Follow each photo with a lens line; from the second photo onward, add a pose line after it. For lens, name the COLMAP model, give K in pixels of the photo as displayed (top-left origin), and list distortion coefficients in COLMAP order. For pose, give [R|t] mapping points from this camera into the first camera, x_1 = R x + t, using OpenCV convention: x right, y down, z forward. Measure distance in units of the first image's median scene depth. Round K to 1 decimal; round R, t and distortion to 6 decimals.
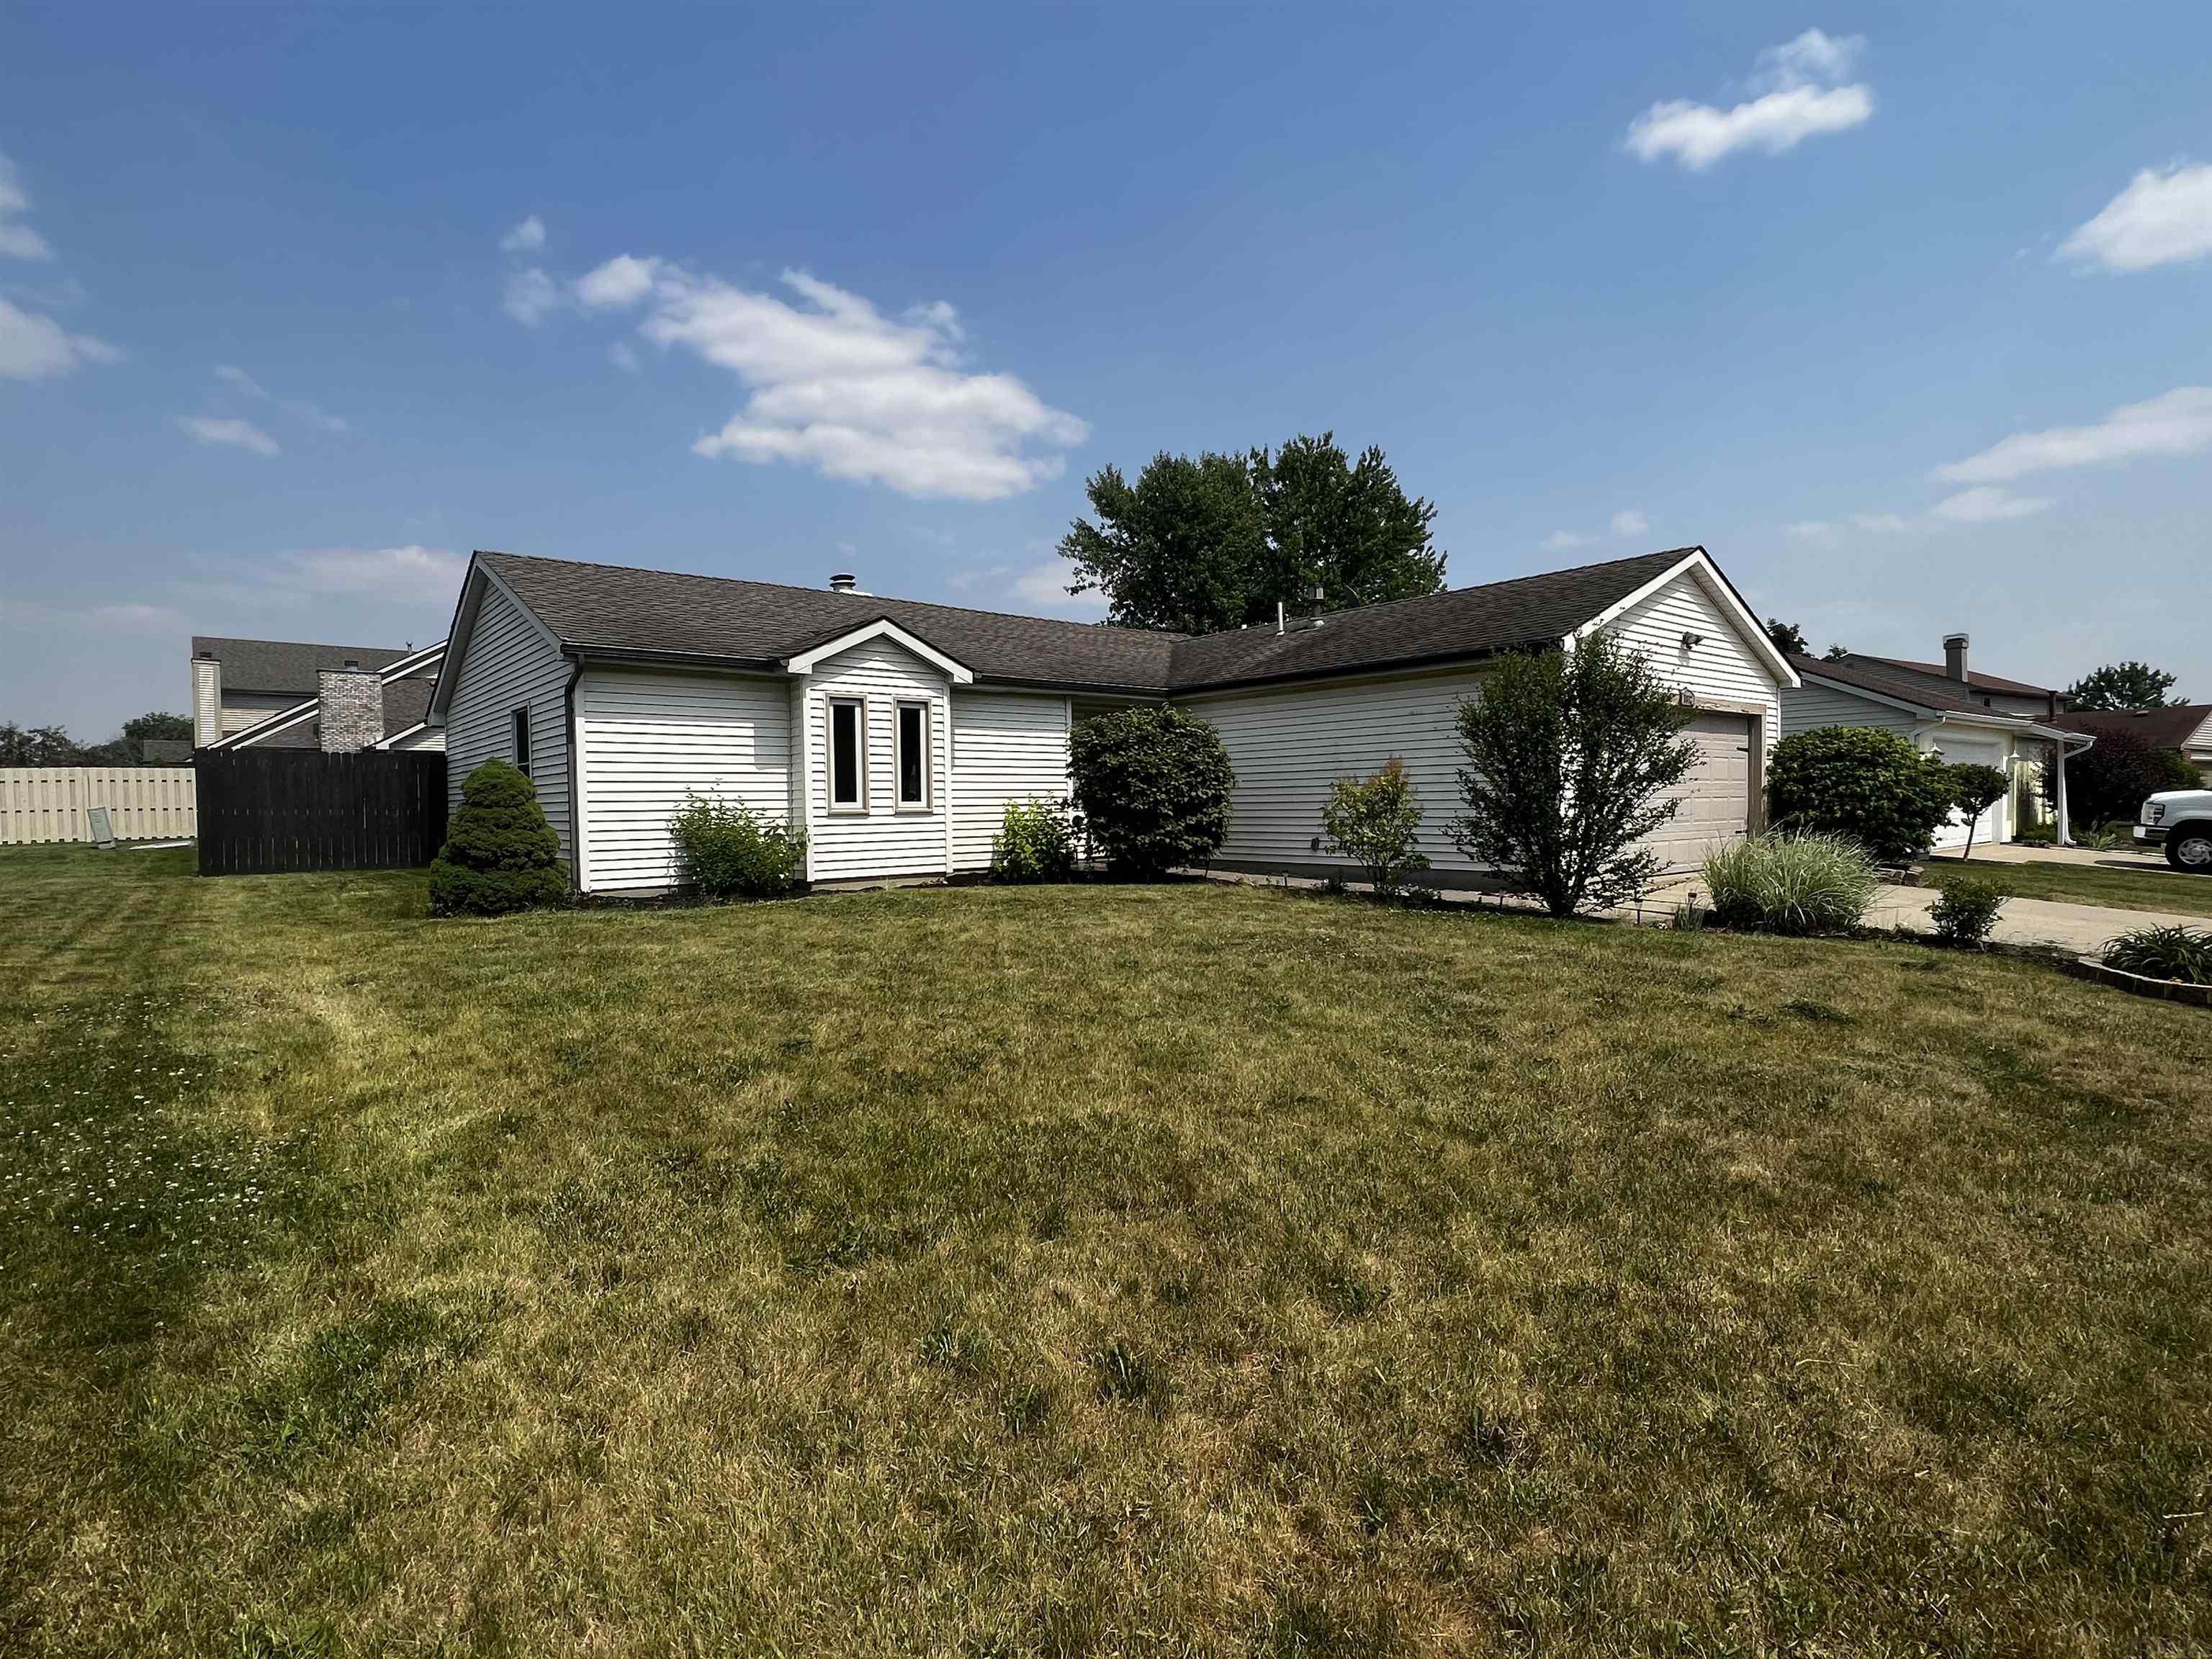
lens RADIAL K [[1099.6, 0, 1110.3], [0, 1099.6, 830.6], [0, 0, 1]] dist [-0.001213, 0.001493]
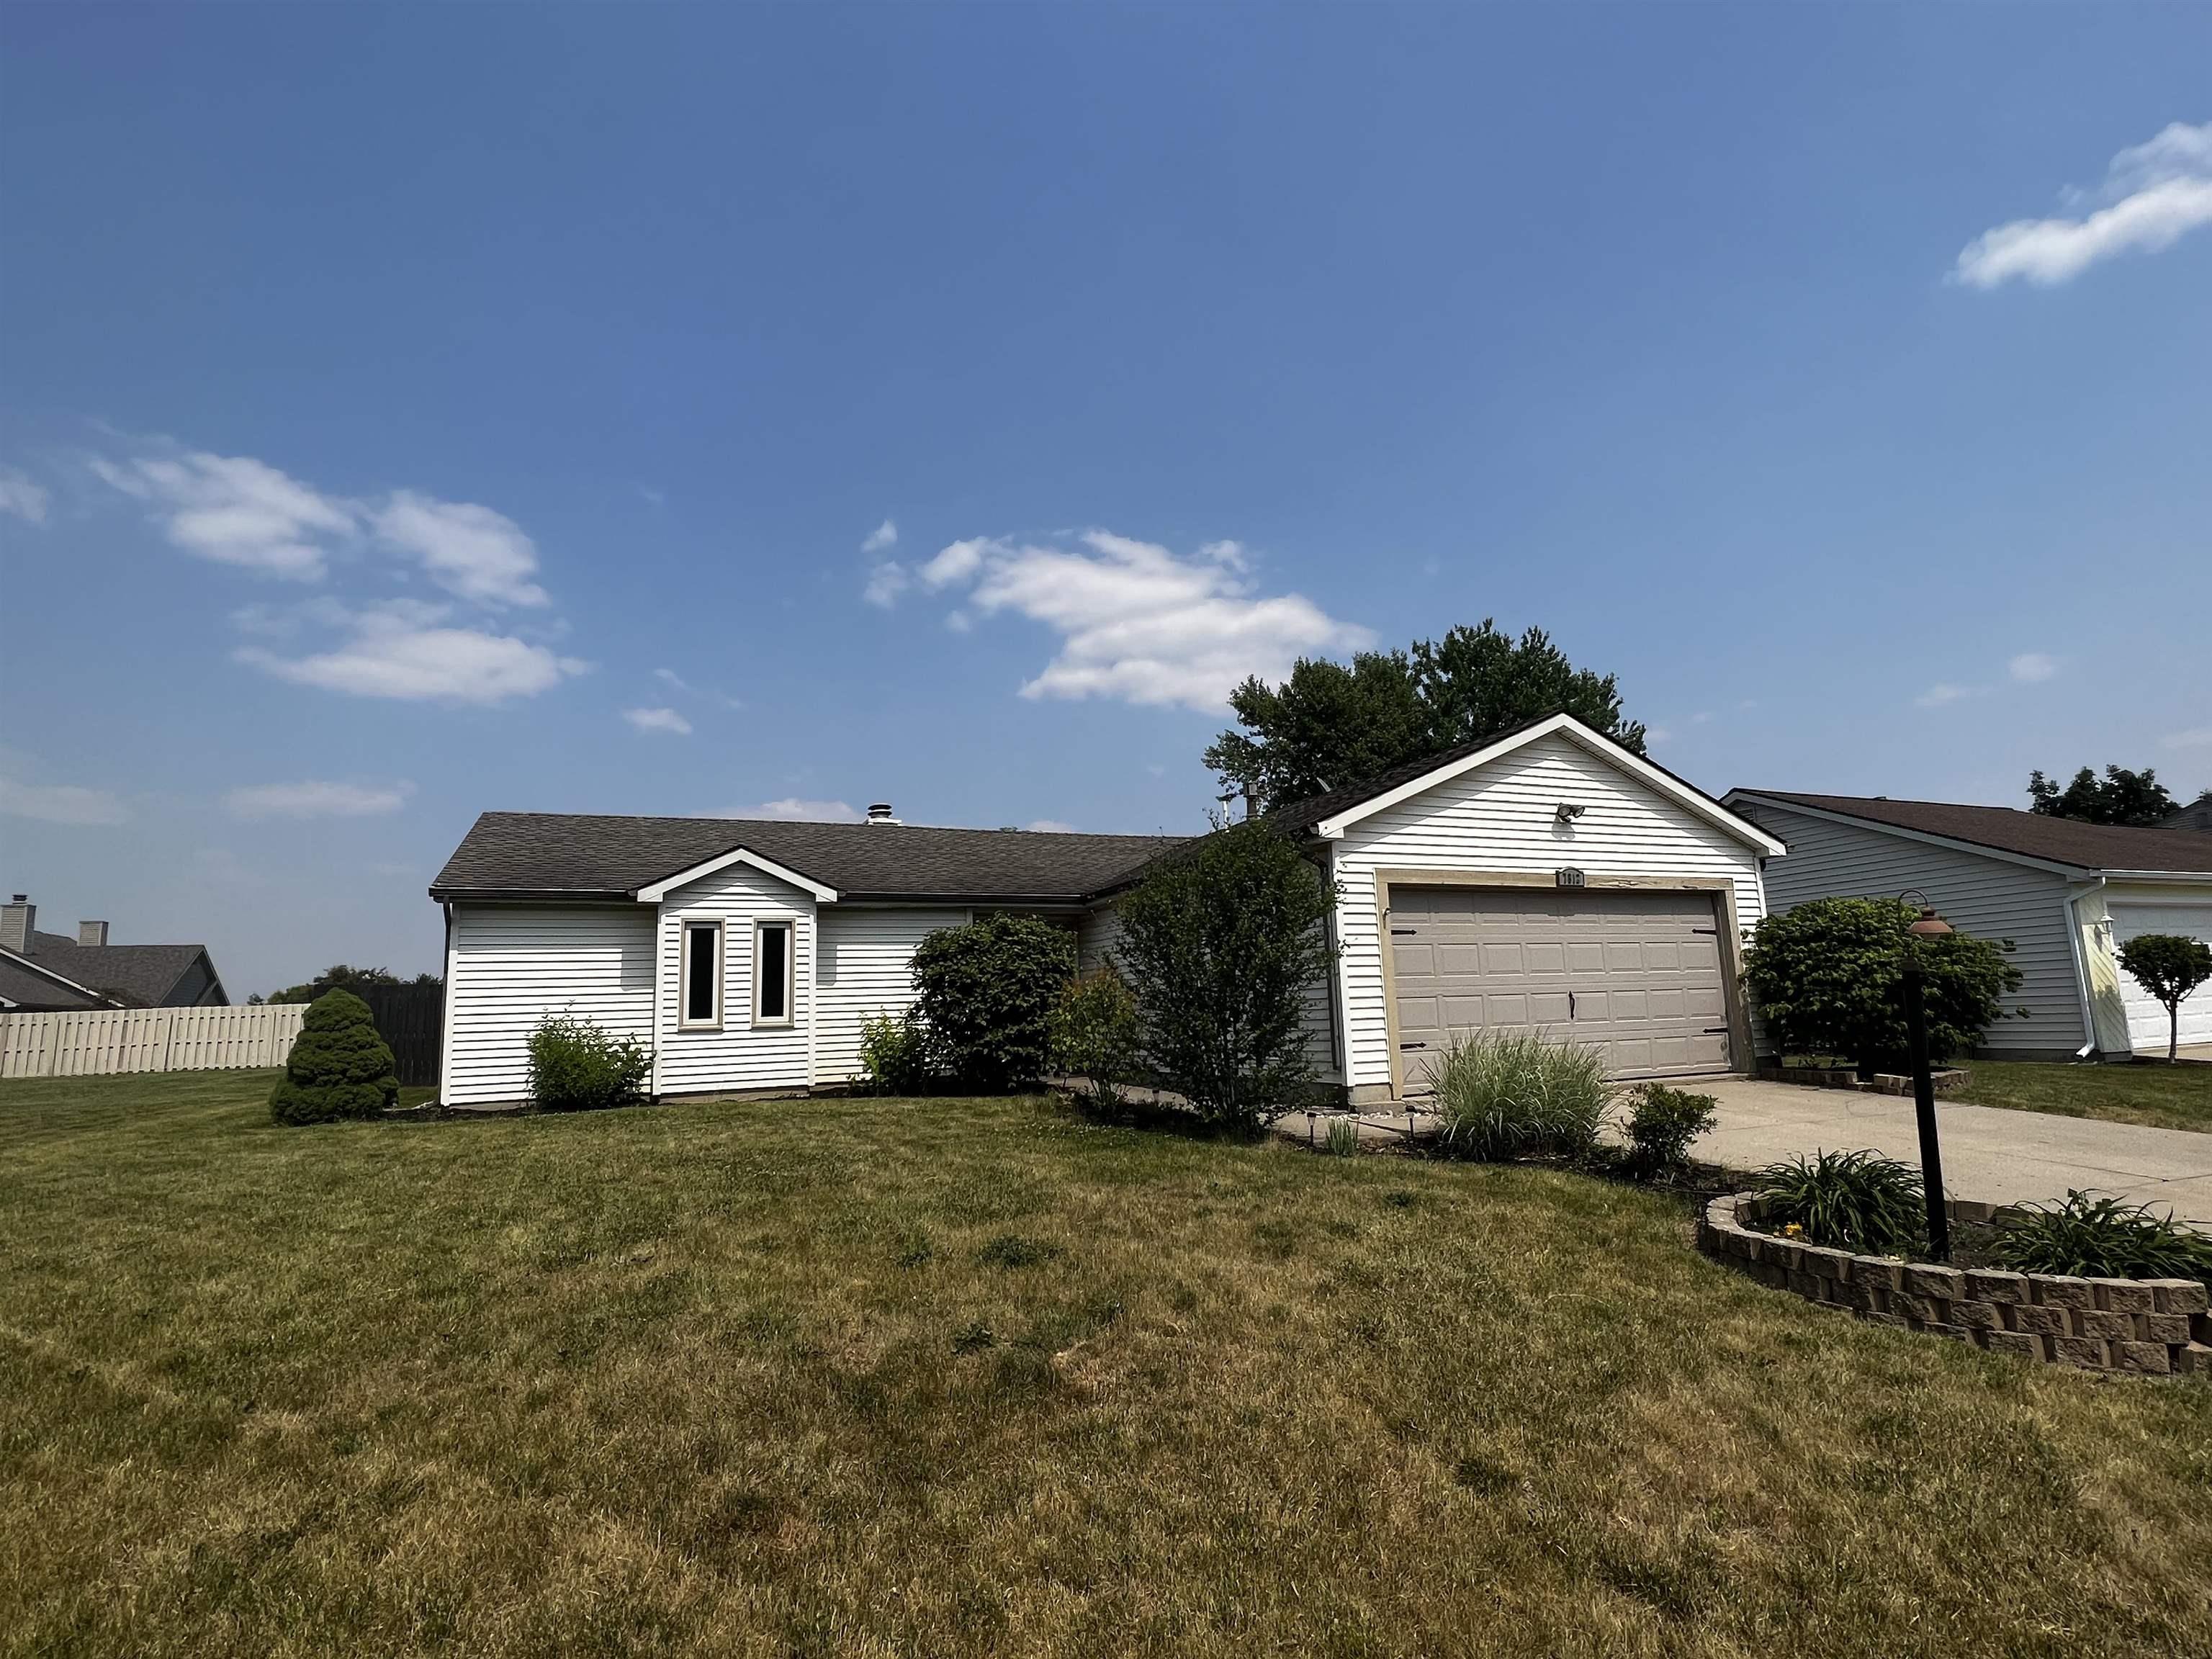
lens RADIAL K [[1099.6, 0, 1109.4], [0, 1099.6, 842.9], [0, 0, 1]] dist [-0.001213, 0.001493]
pose [[0.960106, -0.064910, -0.271999, 0.138170], [0.016070, 0.983886, -0.178071, 0.000866], [0.279174, 0.166596, 0.945678, 0.021648]]
